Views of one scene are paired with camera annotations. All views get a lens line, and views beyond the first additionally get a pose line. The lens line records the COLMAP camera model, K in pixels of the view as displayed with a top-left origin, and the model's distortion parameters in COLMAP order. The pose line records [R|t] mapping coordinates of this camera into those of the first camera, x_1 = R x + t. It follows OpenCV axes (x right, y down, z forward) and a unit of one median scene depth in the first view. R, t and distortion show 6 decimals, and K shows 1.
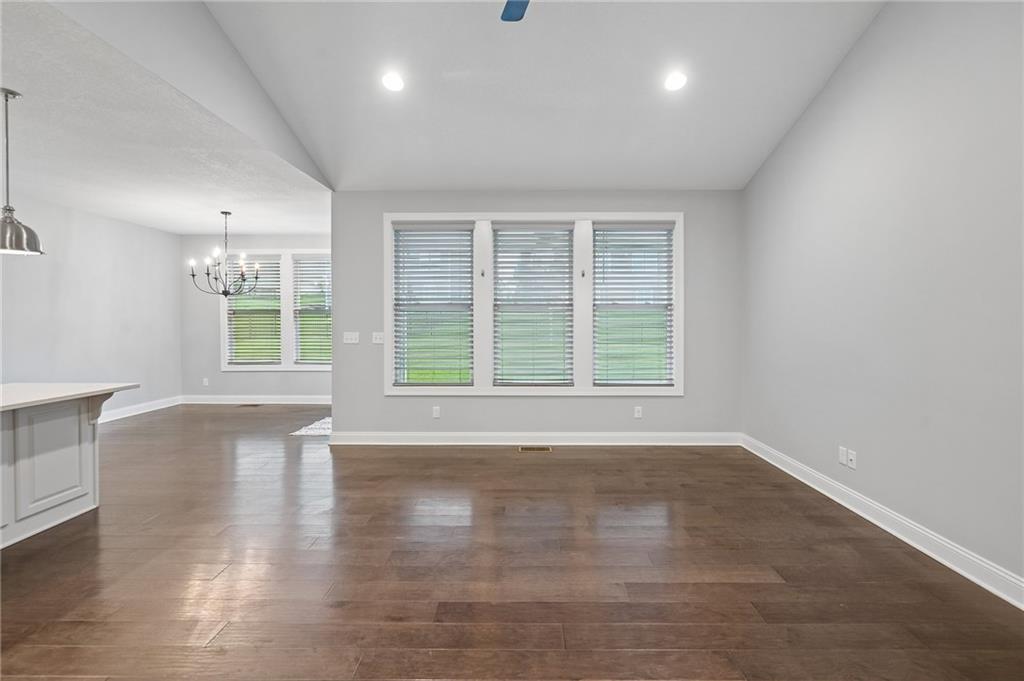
lens RADIAL K [[456.5, 0, 522.6], [0, 456.5, 328.2], [0, 0, 1]] dist [-0.000920, -0.000090]
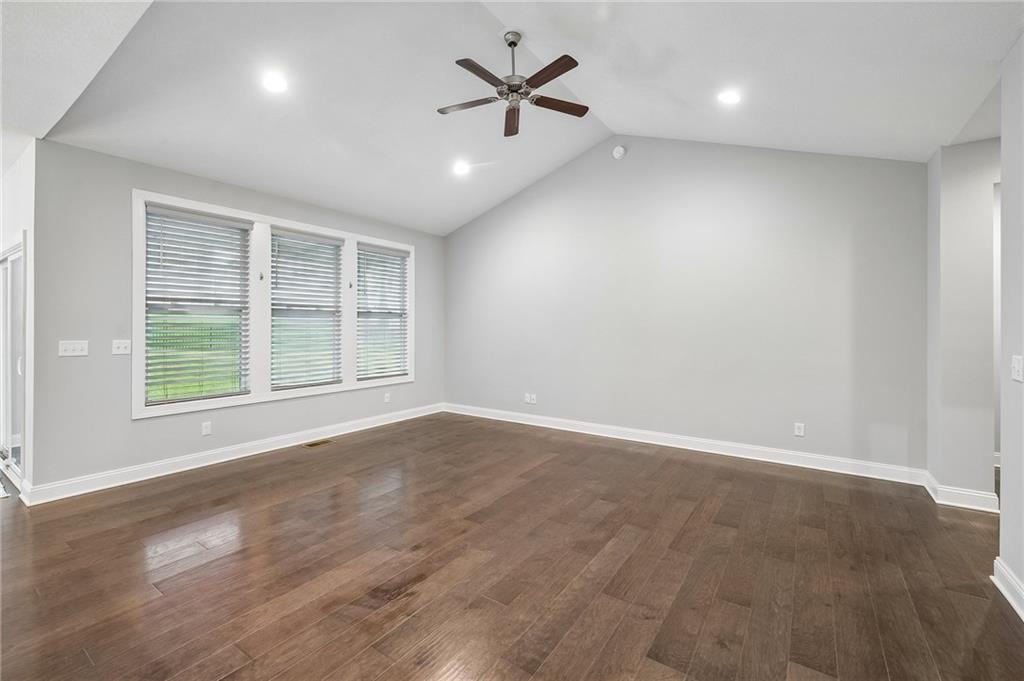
lens RADIAL K [[433.4, 0, 511.7], [0, 433.4, 327.5], [0, 0, 1]] dist [0.001477, 0.000008]
pose [[0.560865, -0.000231, 0.827907, -0.749954], [0.008901, 0.999944, -0.005751, -0.002291], [-0.827859, 0.010594, 0.560836, 0.051369]]
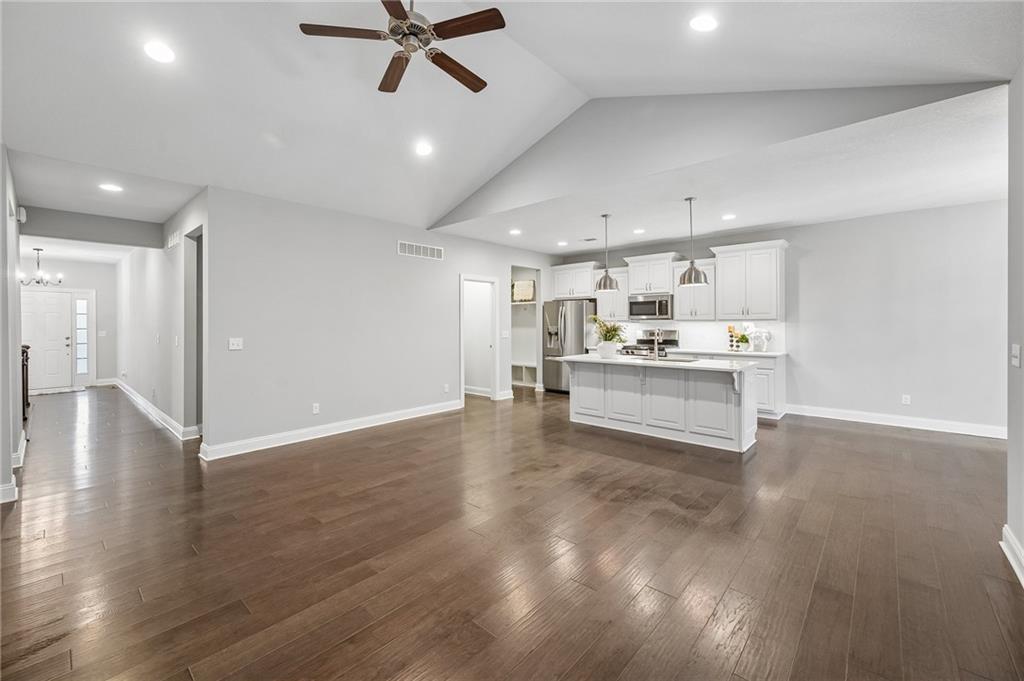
lens RADIAL K [[422.8, 0, 508.6], [0, 422.8, 322.9], [0, 0, 1]] dist [0.005004, 0.000118]
pose [[-0.669538, 0.003661, -0.742769, 0.482304], [-0.001671, 0.999978, 0.006434, -0.018290], [0.742776, 0.005549, -0.669517, 1.212040]]
